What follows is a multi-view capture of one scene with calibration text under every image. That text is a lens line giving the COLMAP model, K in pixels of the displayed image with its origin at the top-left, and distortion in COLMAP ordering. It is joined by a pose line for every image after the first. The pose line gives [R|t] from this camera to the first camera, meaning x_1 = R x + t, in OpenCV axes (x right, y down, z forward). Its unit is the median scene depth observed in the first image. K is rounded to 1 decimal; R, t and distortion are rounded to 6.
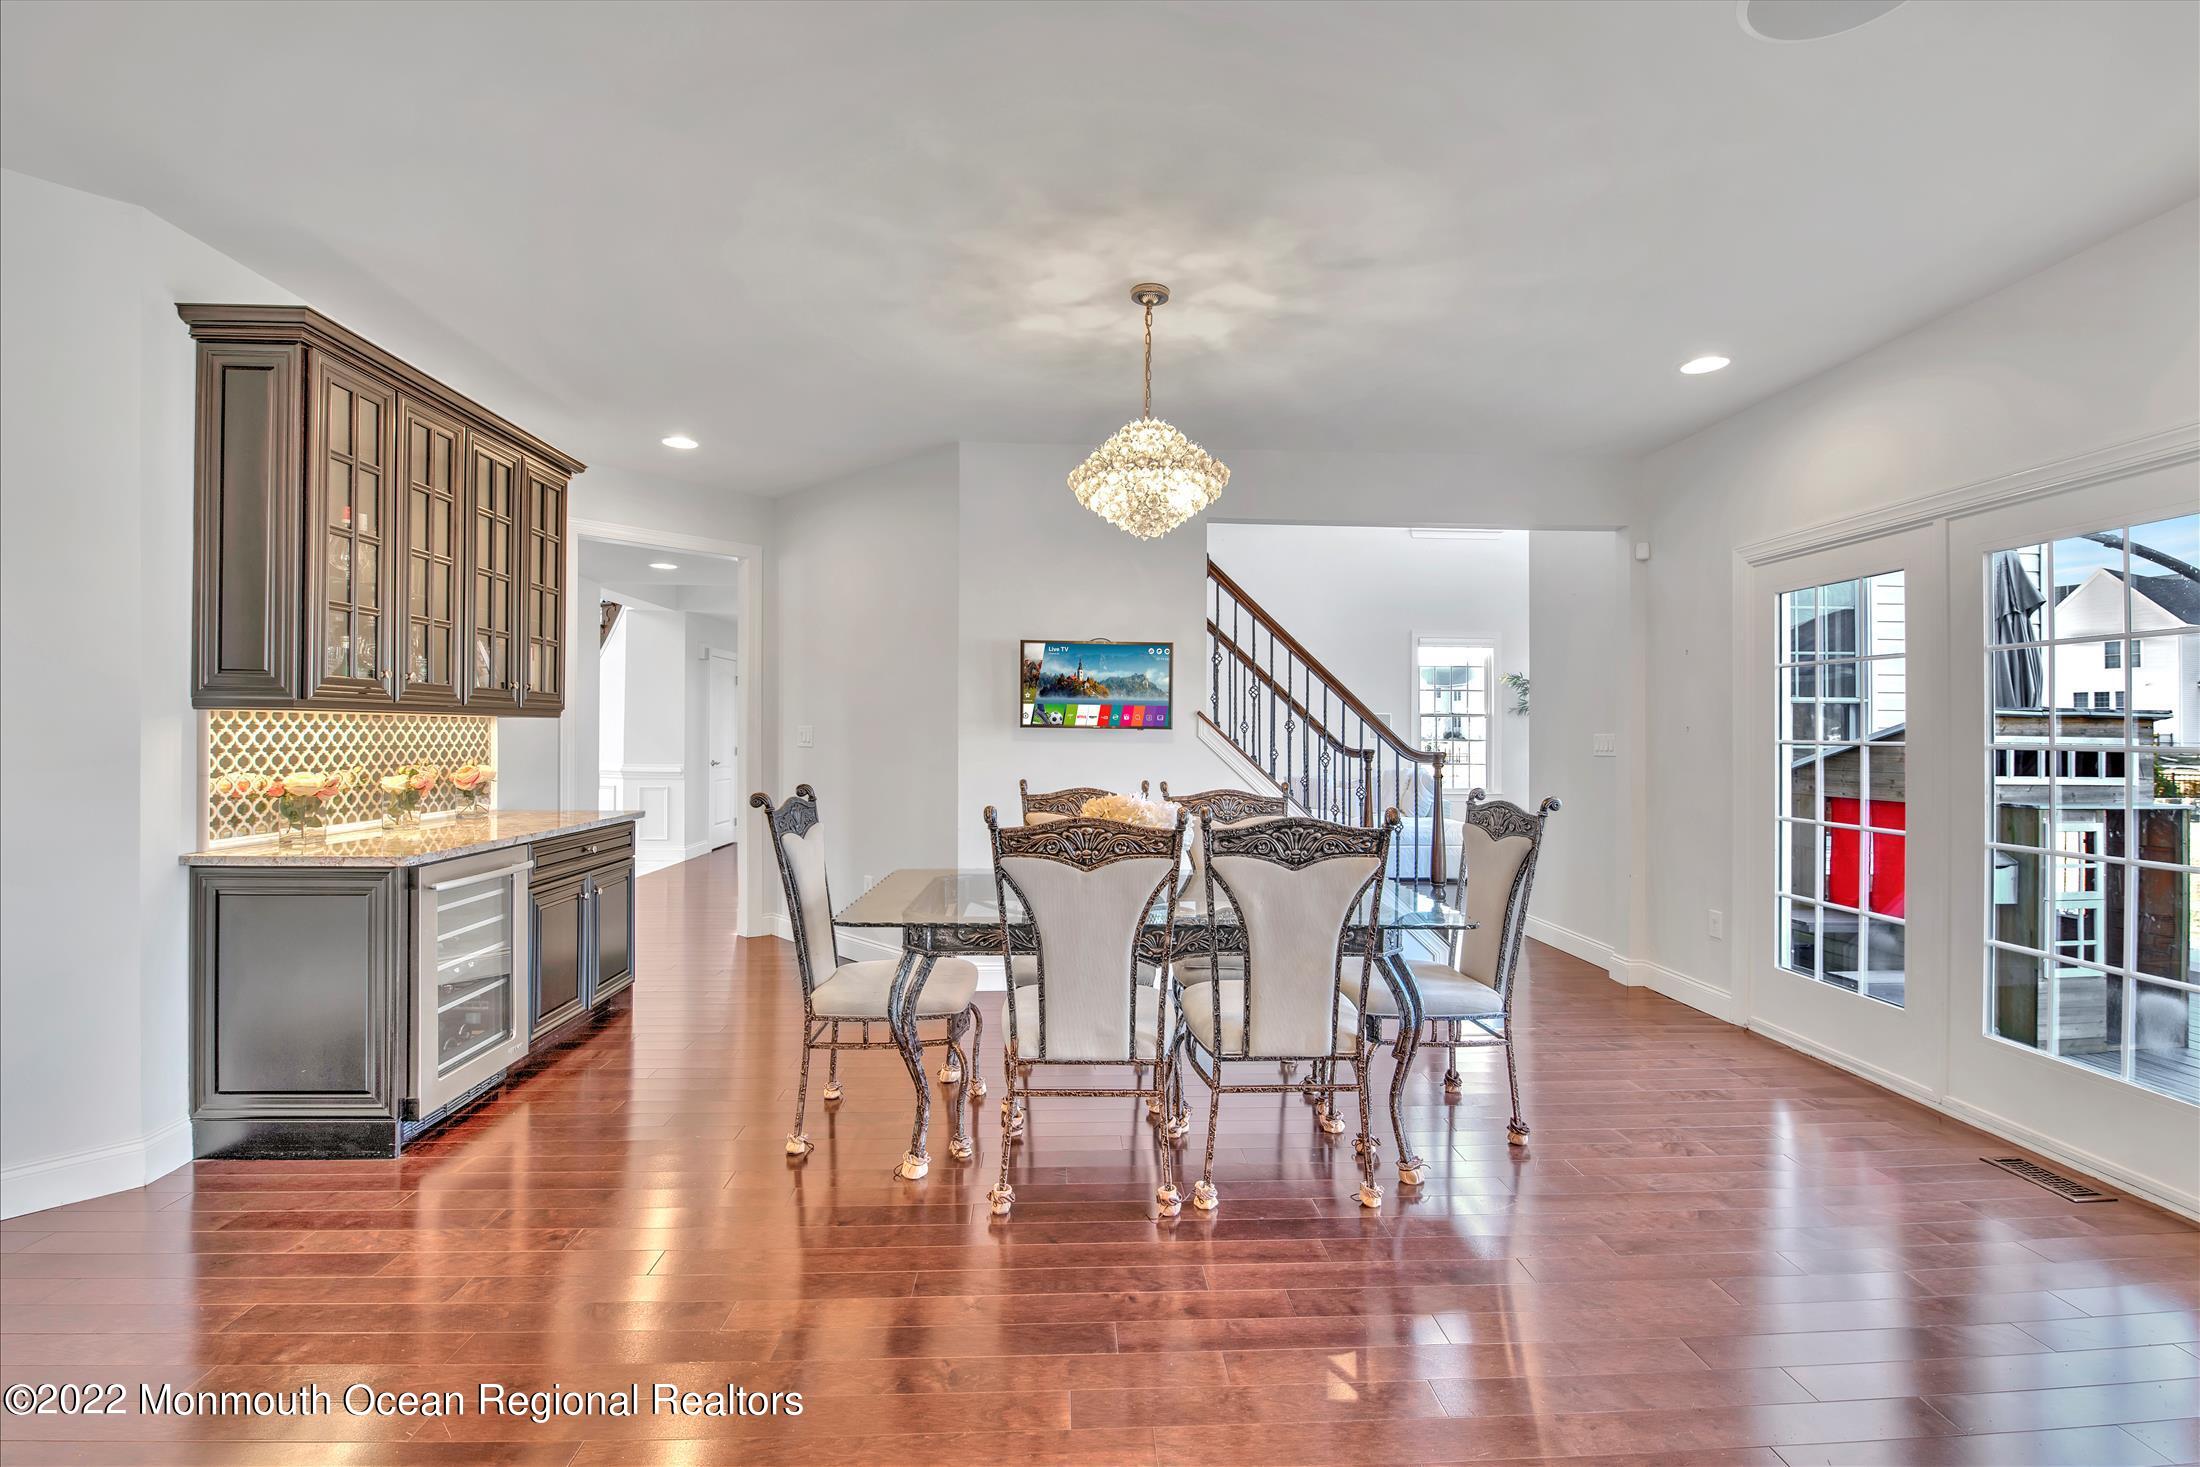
lens RADIAL K [[978.8, 0, 1092.0], [0, 978.8, 738.2], [0, 0, 1]] dist [-0.001481, -0.000431]
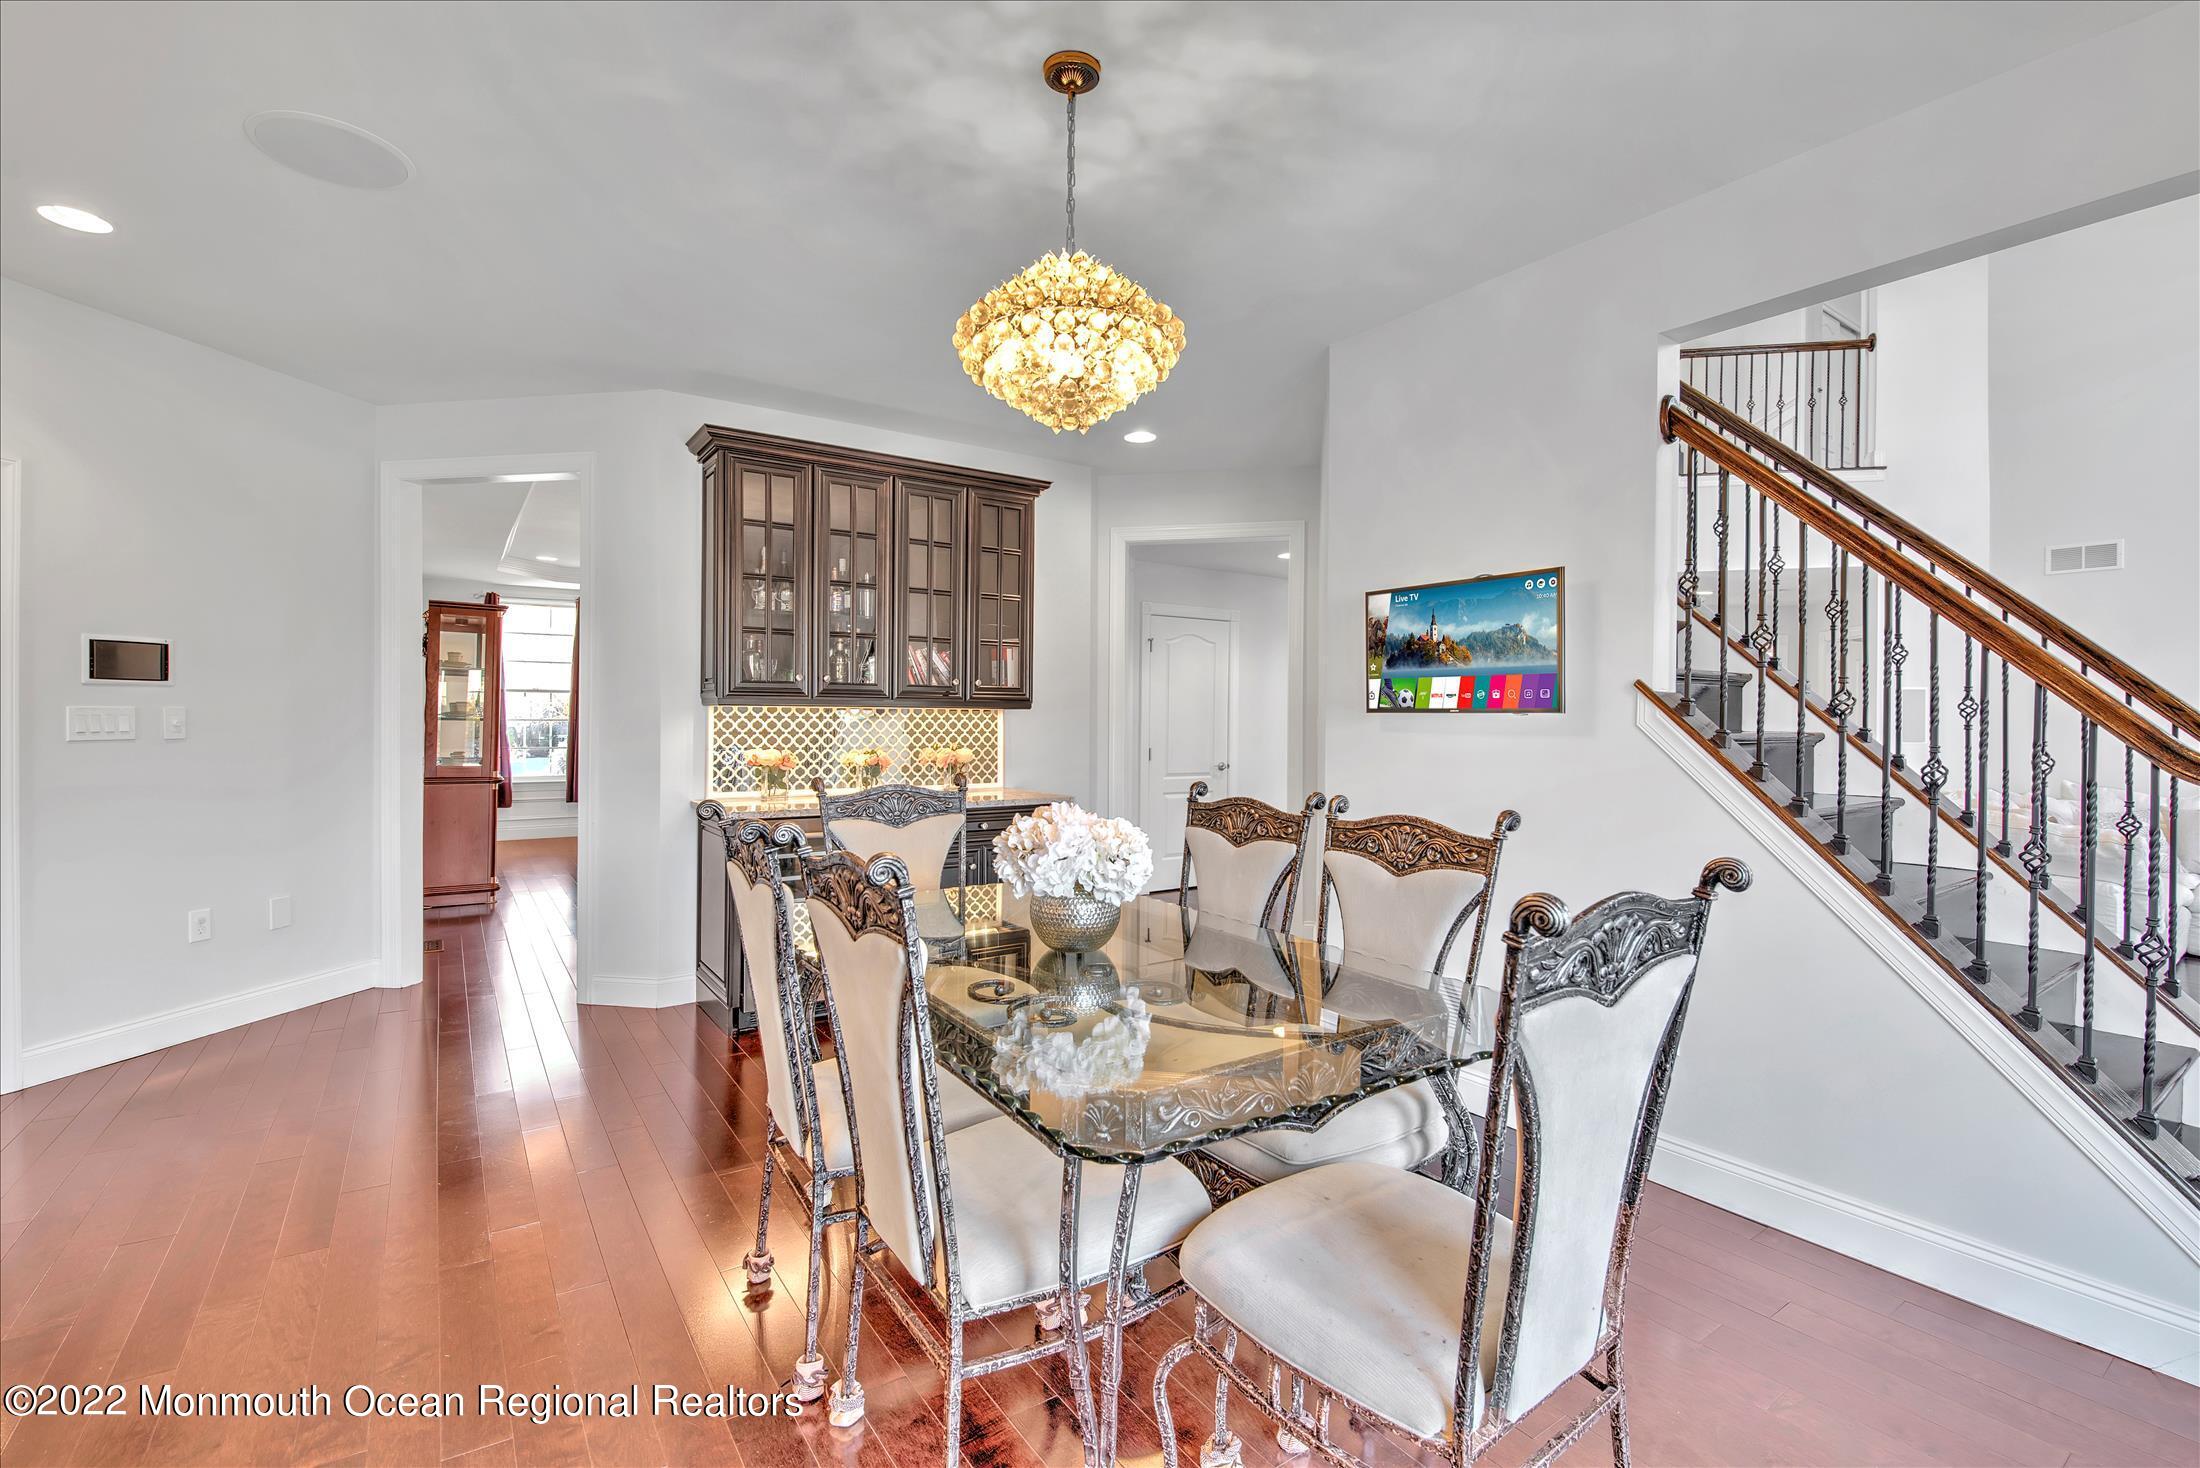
lens RADIAL K [[978.8, 0, 1104.2], [0, 978.8, 715.5], [0, 0, 1]] dist [-0.001481, -0.000431]
pose [[0.529745, -0.010008, -0.848098, 0.438908], [-0.005030, 0.999876, -0.014941, 0.003210], [0.848142, 0.012181, 0.529629, 0.451135]]
